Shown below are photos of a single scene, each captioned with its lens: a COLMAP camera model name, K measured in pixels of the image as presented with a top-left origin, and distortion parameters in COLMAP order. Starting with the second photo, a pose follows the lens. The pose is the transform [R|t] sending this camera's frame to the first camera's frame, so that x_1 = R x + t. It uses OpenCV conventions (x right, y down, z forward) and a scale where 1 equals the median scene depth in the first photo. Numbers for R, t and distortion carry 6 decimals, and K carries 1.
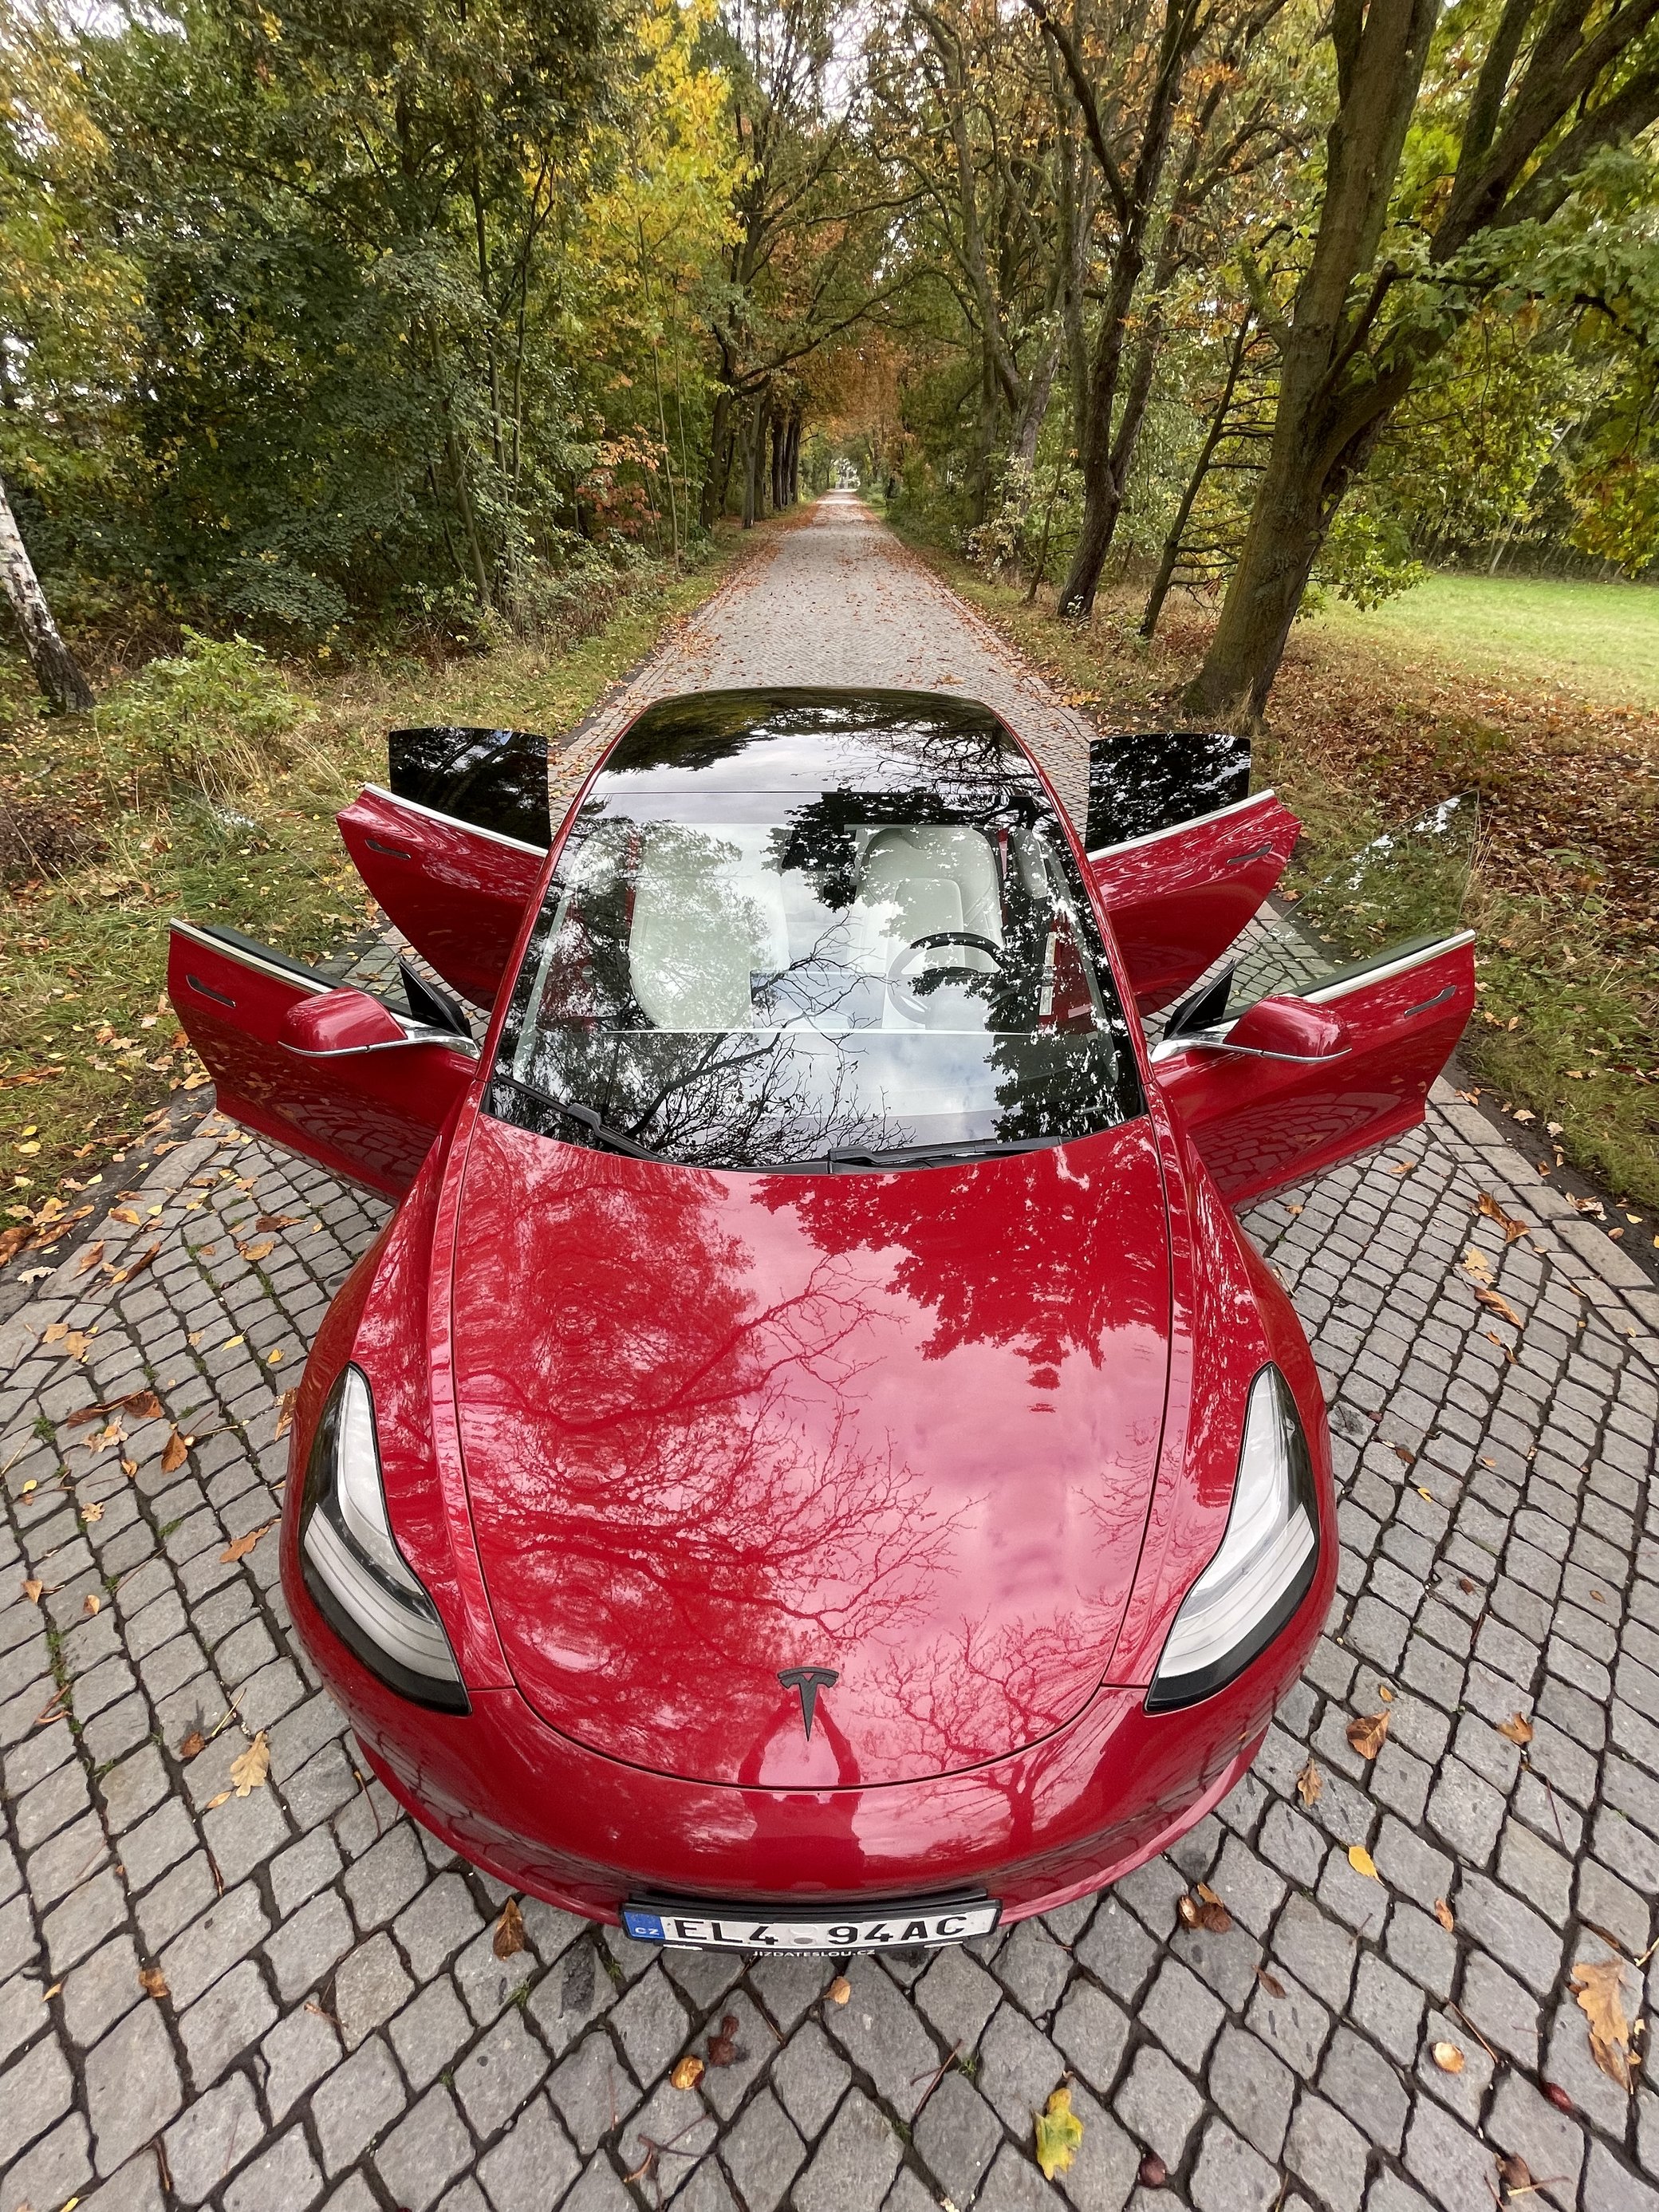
lens RADIAL K [[870.8, 0, 826.7], [0, 870.8, 1114.2], [0, 0, 1]] dist [-0.000459, -0.000090]
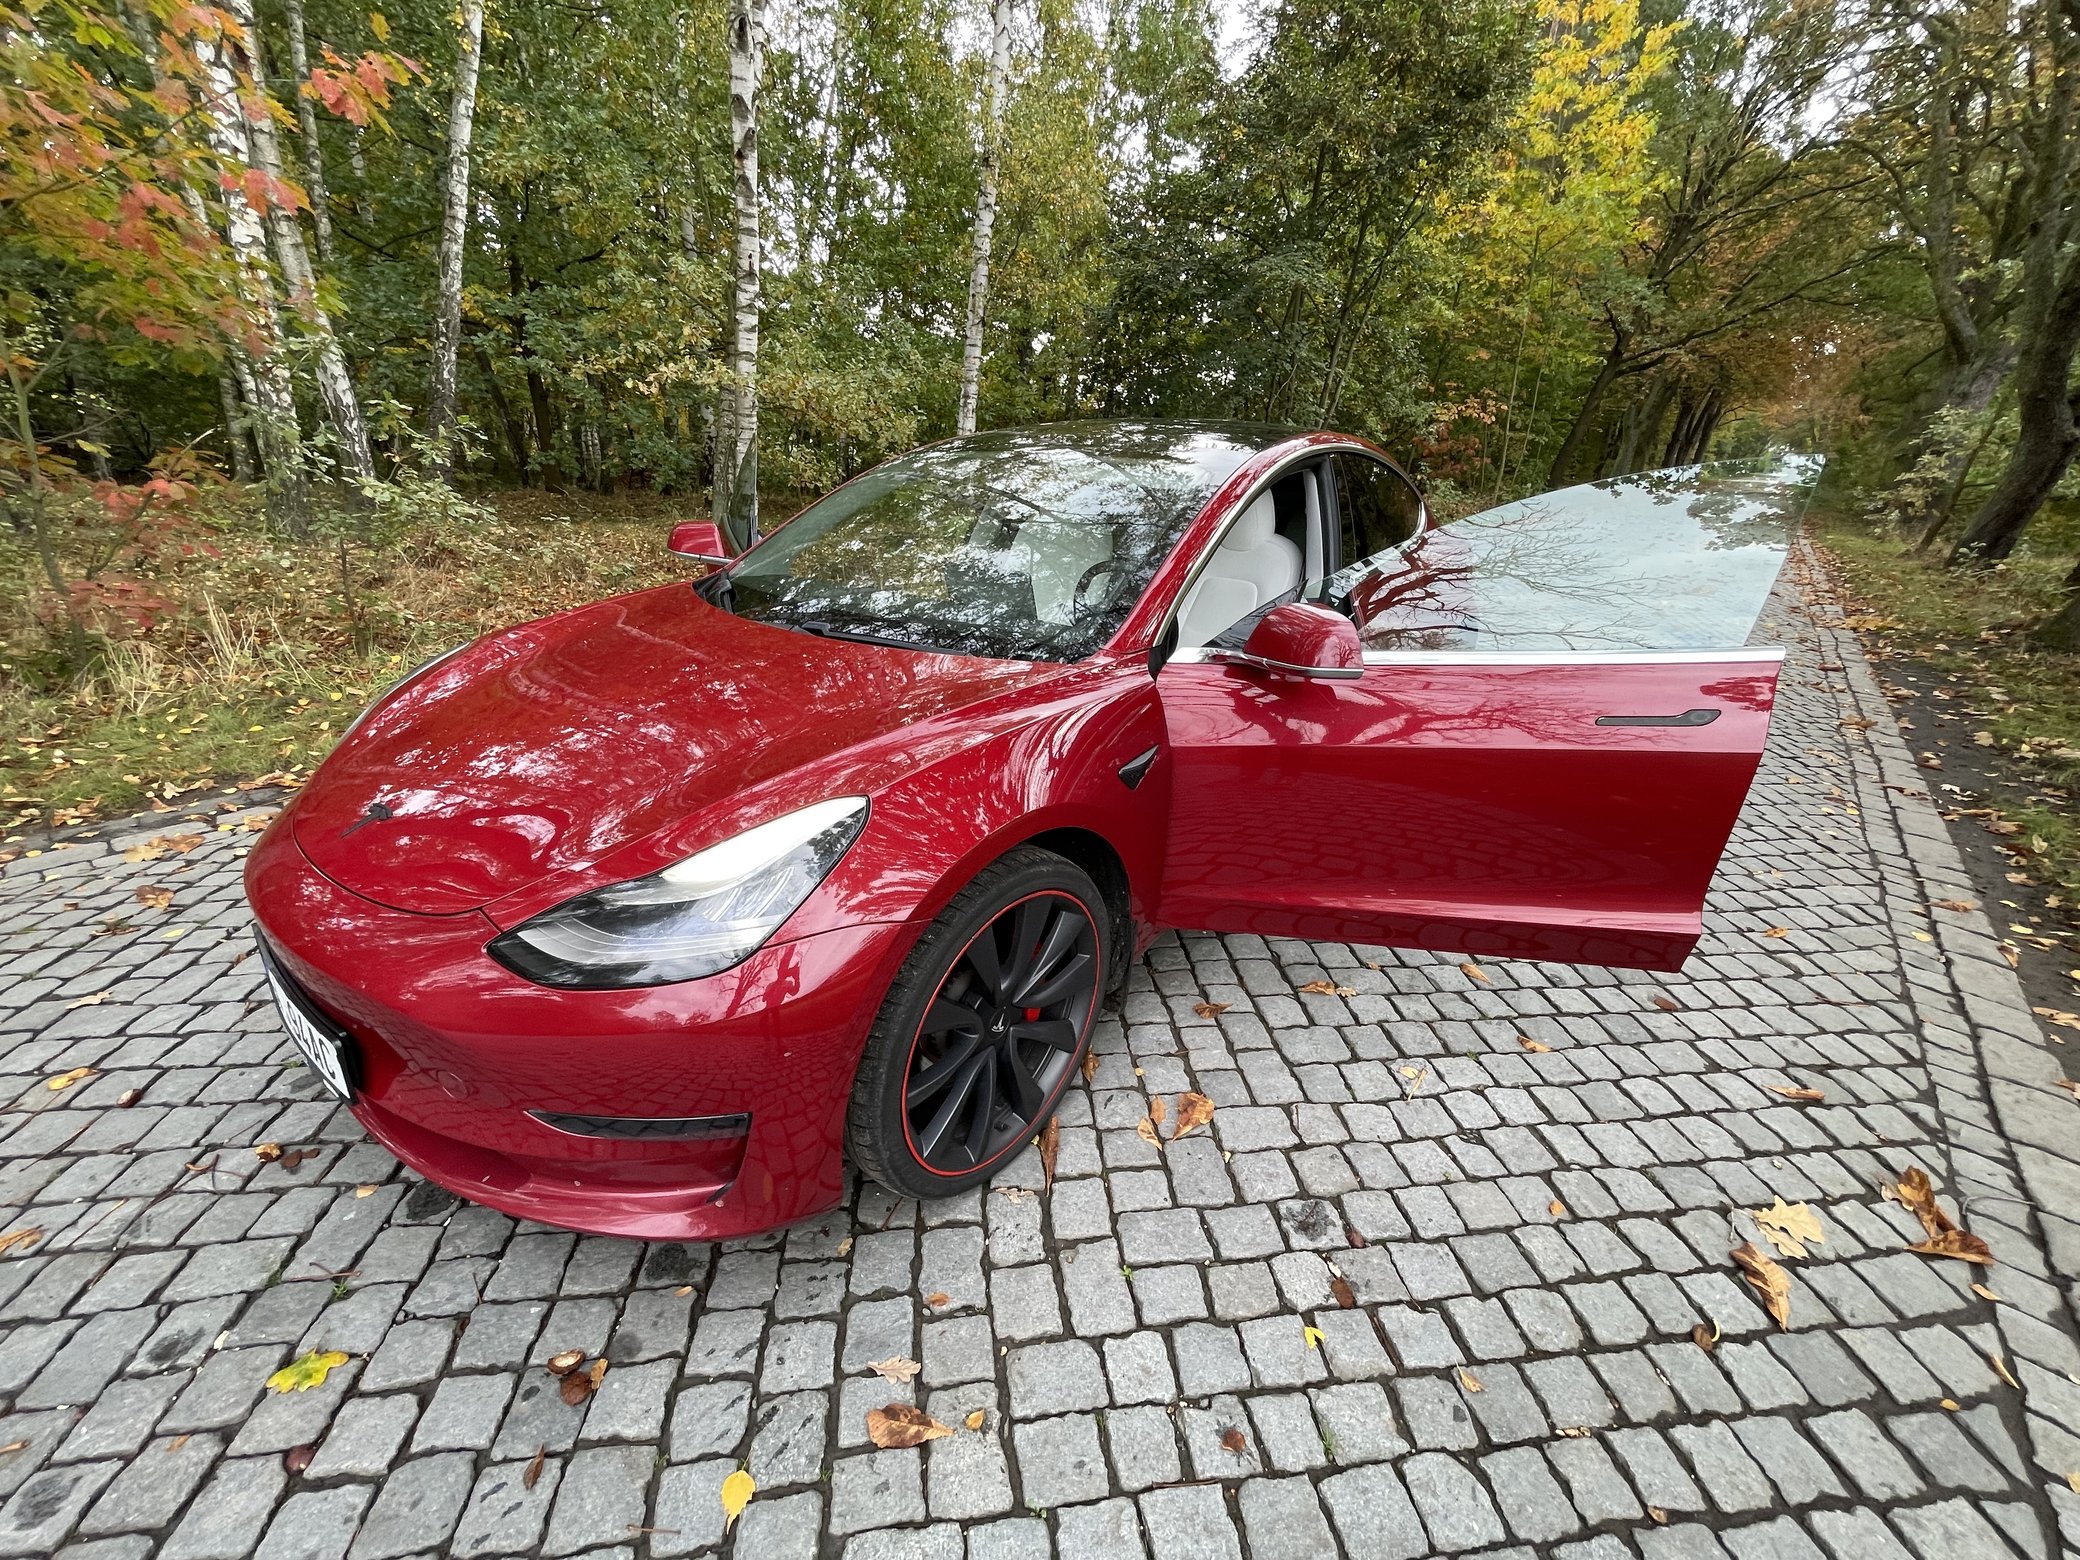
lens RADIAL K [[832.9, 0, 1041.1], [0, 832.9, 779.4], [0, 0, 1]] dist [0.001912, -0.002562]
pose [[0.776322, 0.251634, -0.577931, 0.710244], [-0.392376, 0.910480, -0.130642, 0.198966], [0.493320, 0.328186, 0.805561, 0.239620]]
